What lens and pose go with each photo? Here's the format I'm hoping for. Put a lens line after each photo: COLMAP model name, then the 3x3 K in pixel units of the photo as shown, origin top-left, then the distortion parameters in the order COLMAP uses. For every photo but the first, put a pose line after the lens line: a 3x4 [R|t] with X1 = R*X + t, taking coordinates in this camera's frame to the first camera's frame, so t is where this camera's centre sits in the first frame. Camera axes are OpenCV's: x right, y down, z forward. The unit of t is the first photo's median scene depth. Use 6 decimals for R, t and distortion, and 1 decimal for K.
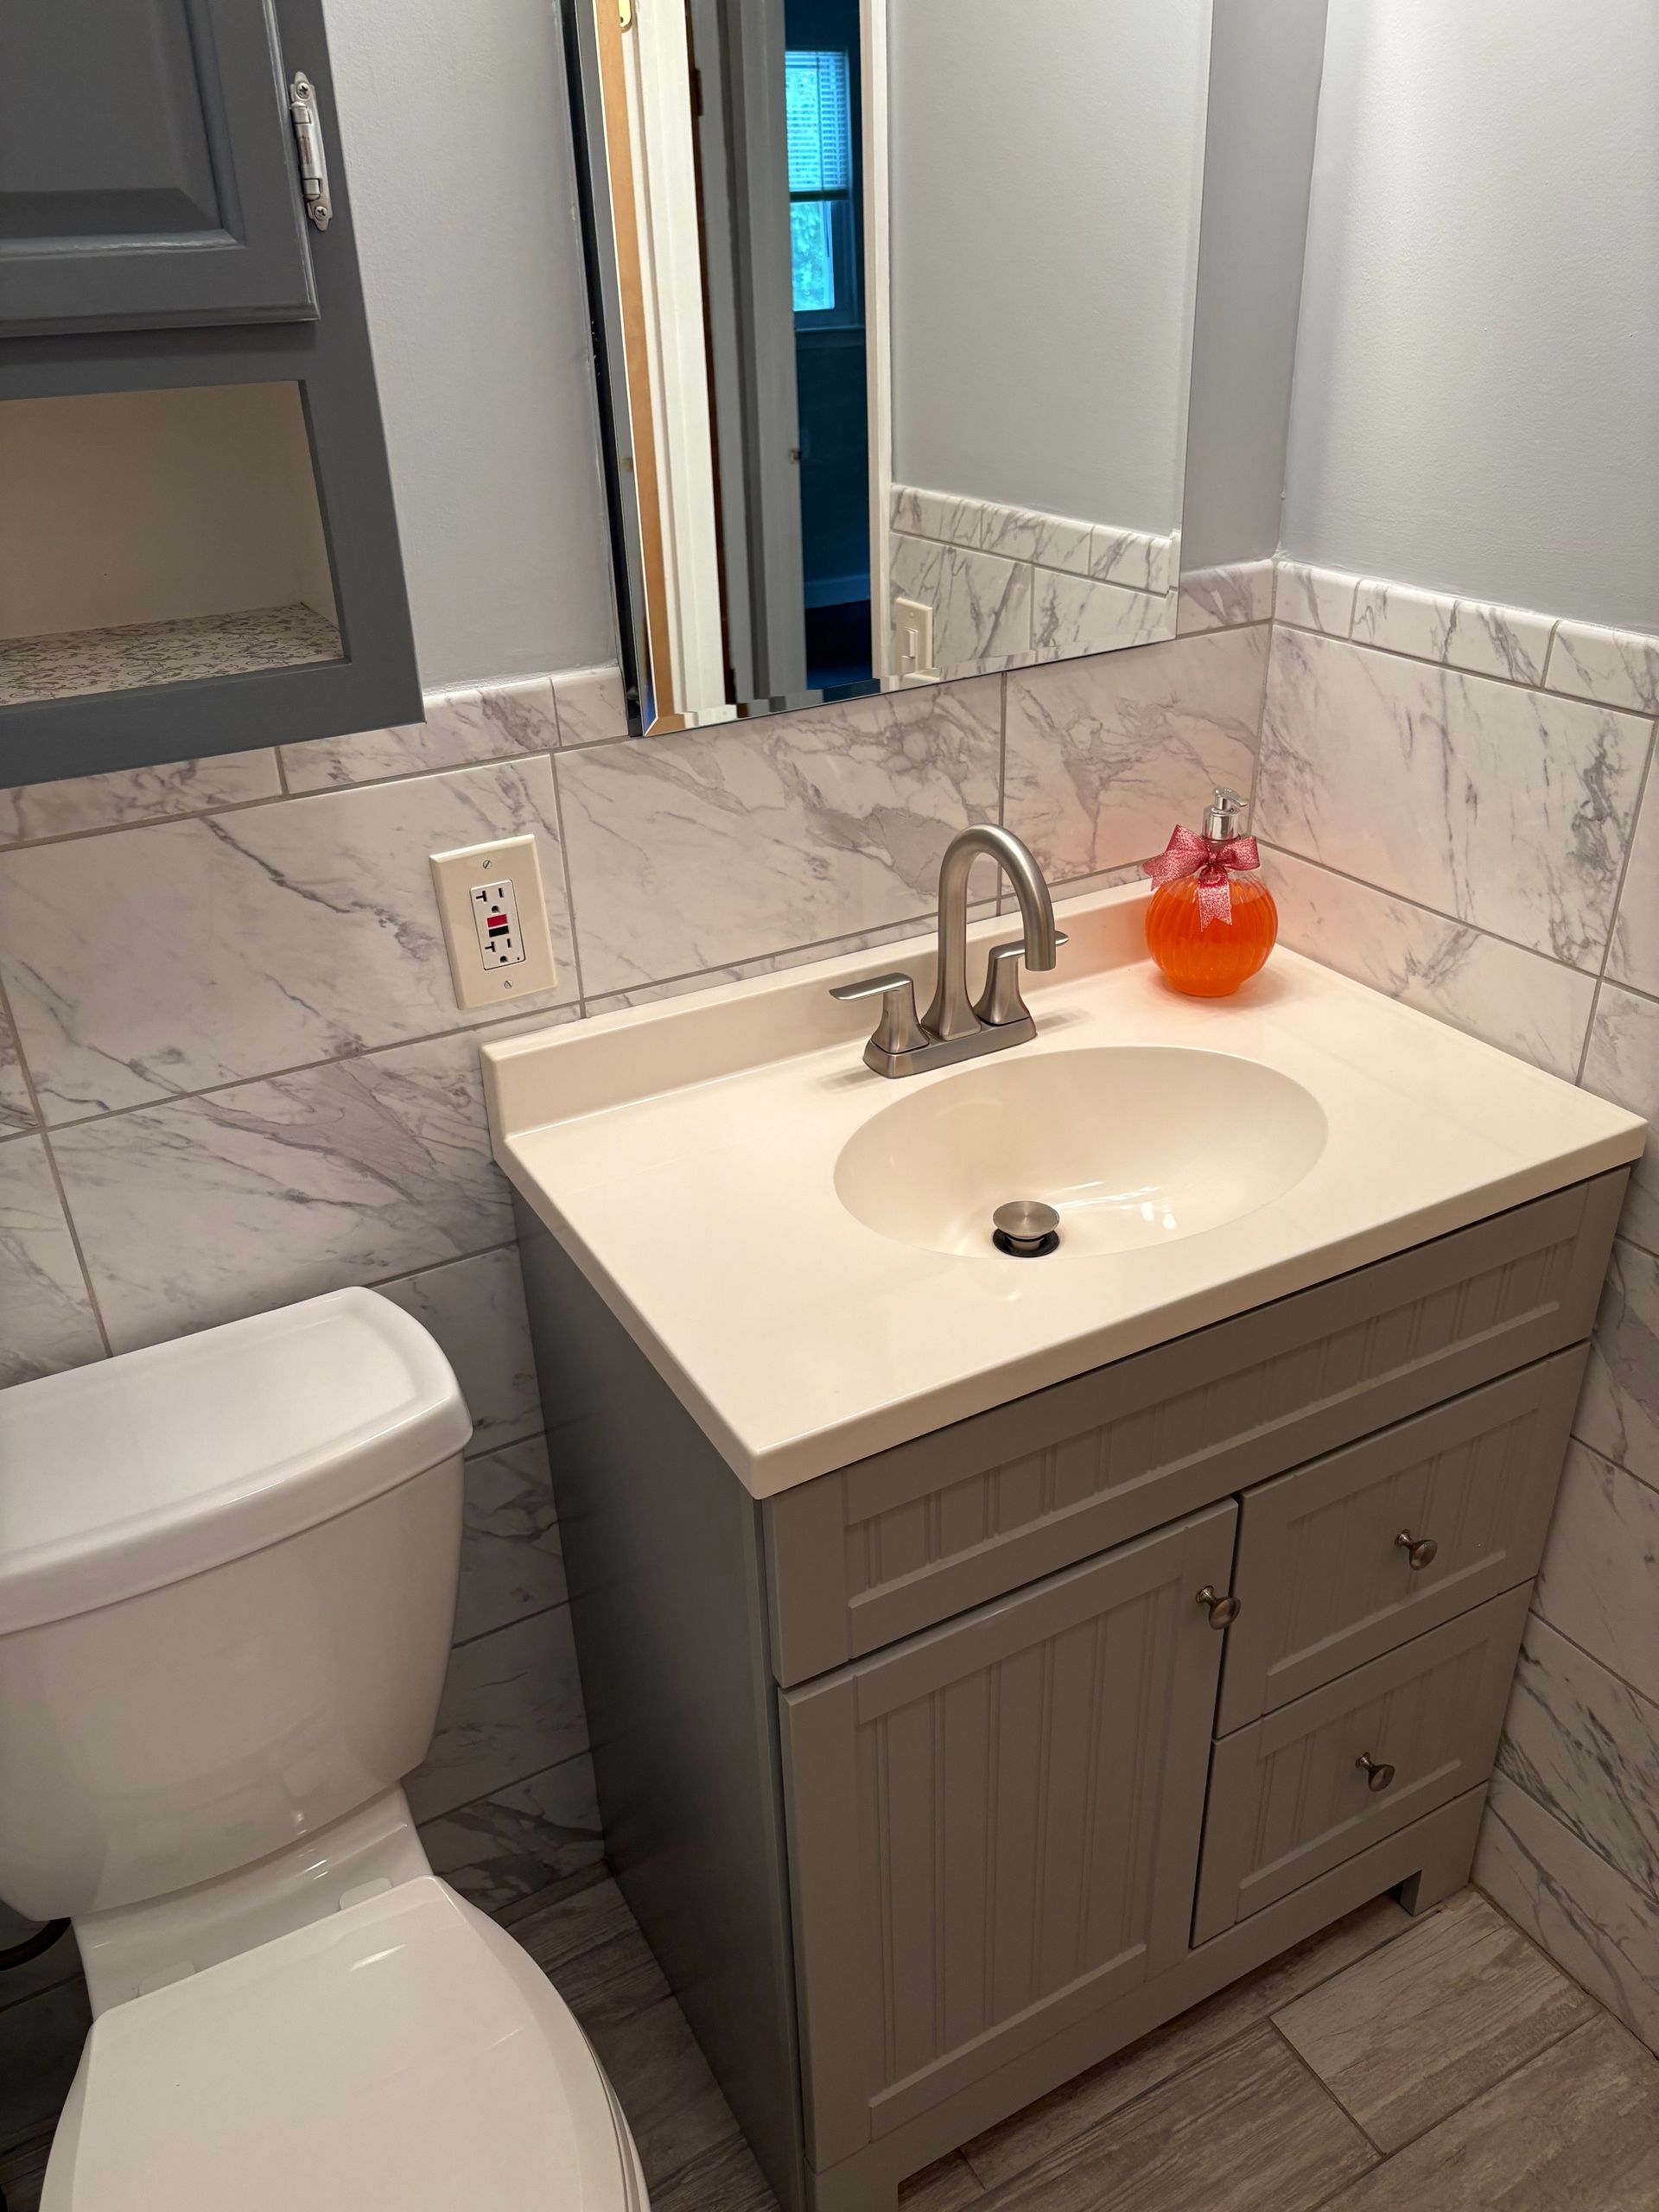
lens RADIAL K [[1662.2, 0, 830.3], [0, 1662.2, 1100.6], [0, 0, 1]] dist [0.008454, -0.006318]
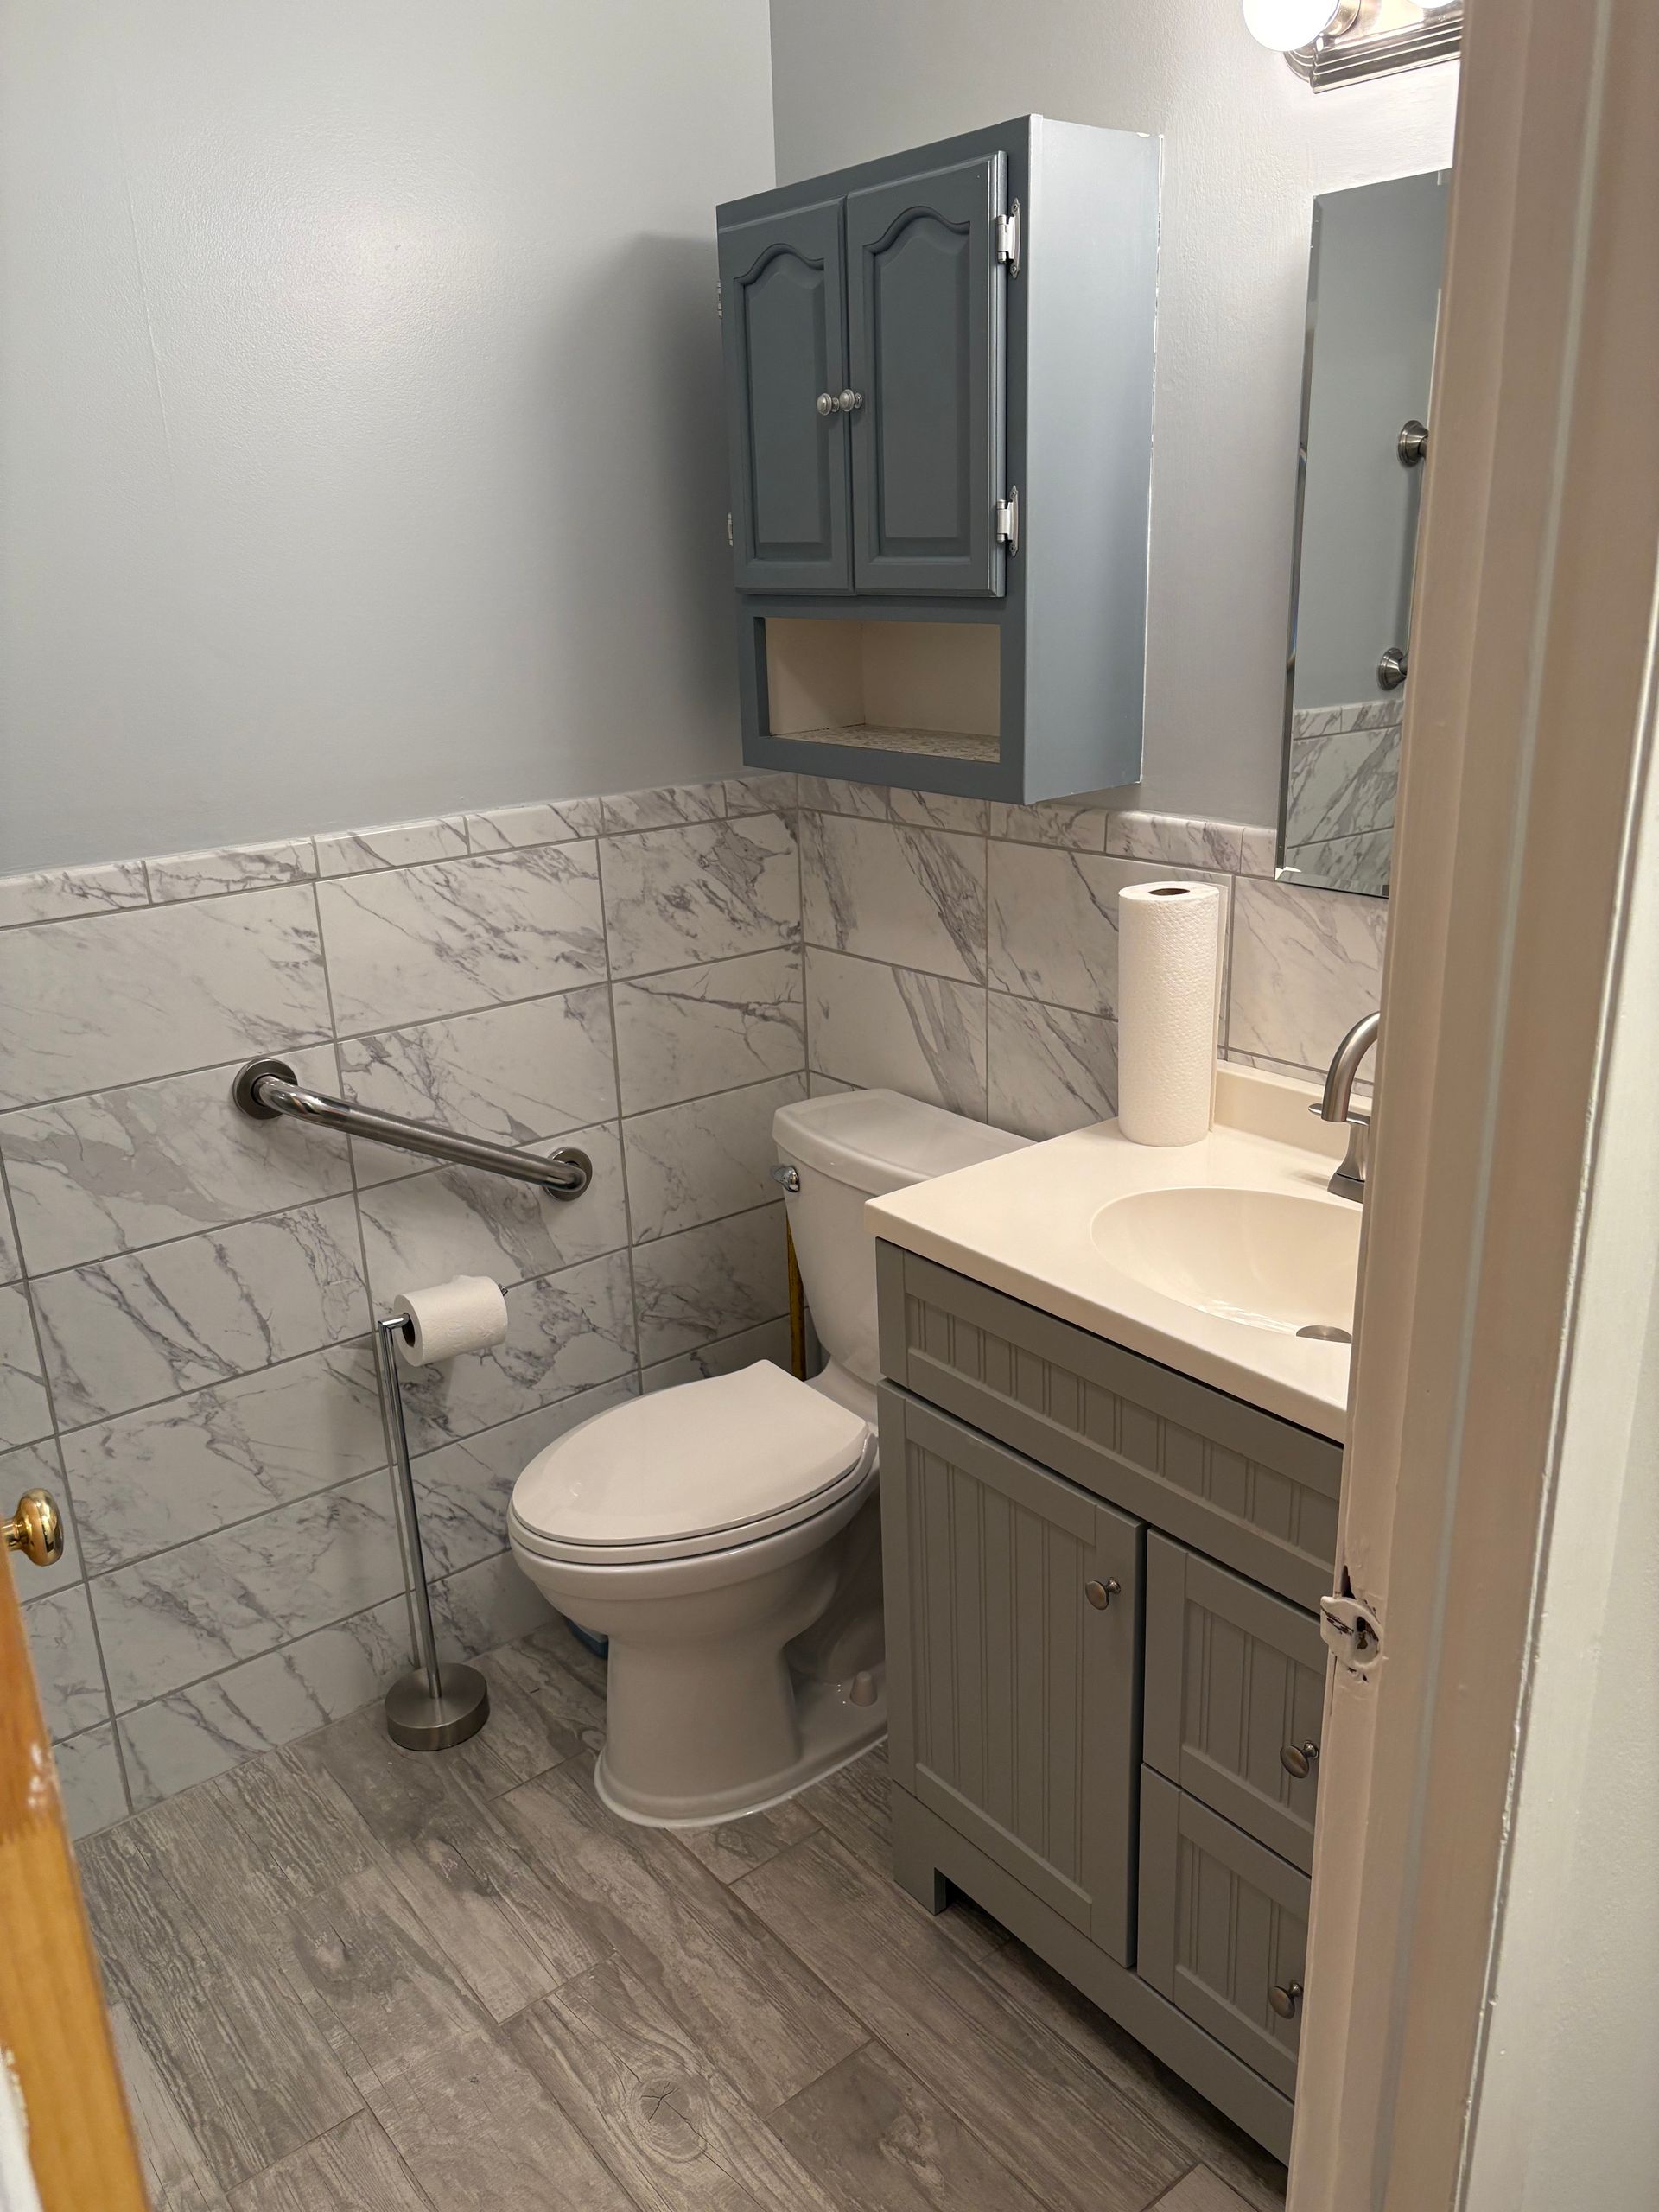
lens RADIAL K [[1662.2, 0, 832.1], [0, 1662.2, 1112.5], [0, 0, 1]] dist [0.008454, -0.006318]
pose [[0.179119, 0.342499, -0.922286, 1.244006], [-0.437770, 0.867274, 0.237050, -0.222766], [0.881064, 0.361288, 0.305281, 0.300823]]
